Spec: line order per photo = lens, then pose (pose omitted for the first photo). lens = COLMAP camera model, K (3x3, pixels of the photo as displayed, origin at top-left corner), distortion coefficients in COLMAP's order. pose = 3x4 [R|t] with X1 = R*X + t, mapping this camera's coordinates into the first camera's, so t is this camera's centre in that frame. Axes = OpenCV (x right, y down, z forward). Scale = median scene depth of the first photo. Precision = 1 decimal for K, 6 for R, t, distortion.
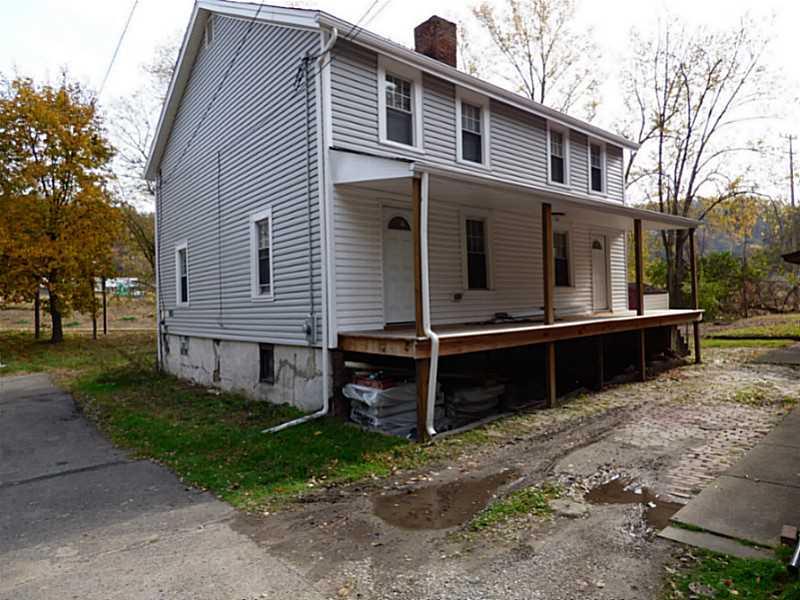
lens RADIAL K [[485.2, 0, 399.1], [0, 485.2, 300.3], [0, 0, 1]] dist [-0.007039, 0.006654]
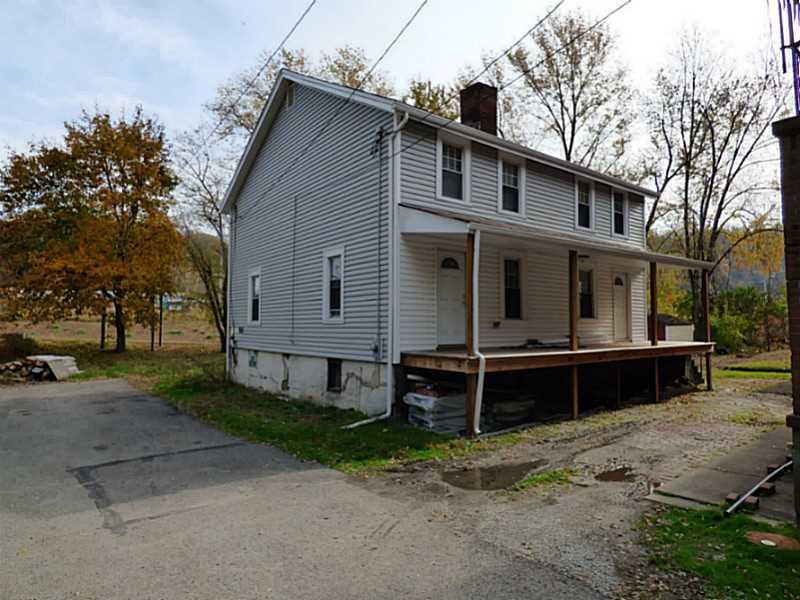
lens RADIAL K [[485.2, 0, 400.6], [0, 485.2, 301.3], [0, 0, 1]] dist [-0.007039, 0.006654]
pose [[0.998338, 0.029147, -0.049725, -0.051729], [-0.031239, 0.998637, -0.041824, -0.007425], [0.048438, 0.043307, 0.997887, -0.190488]]
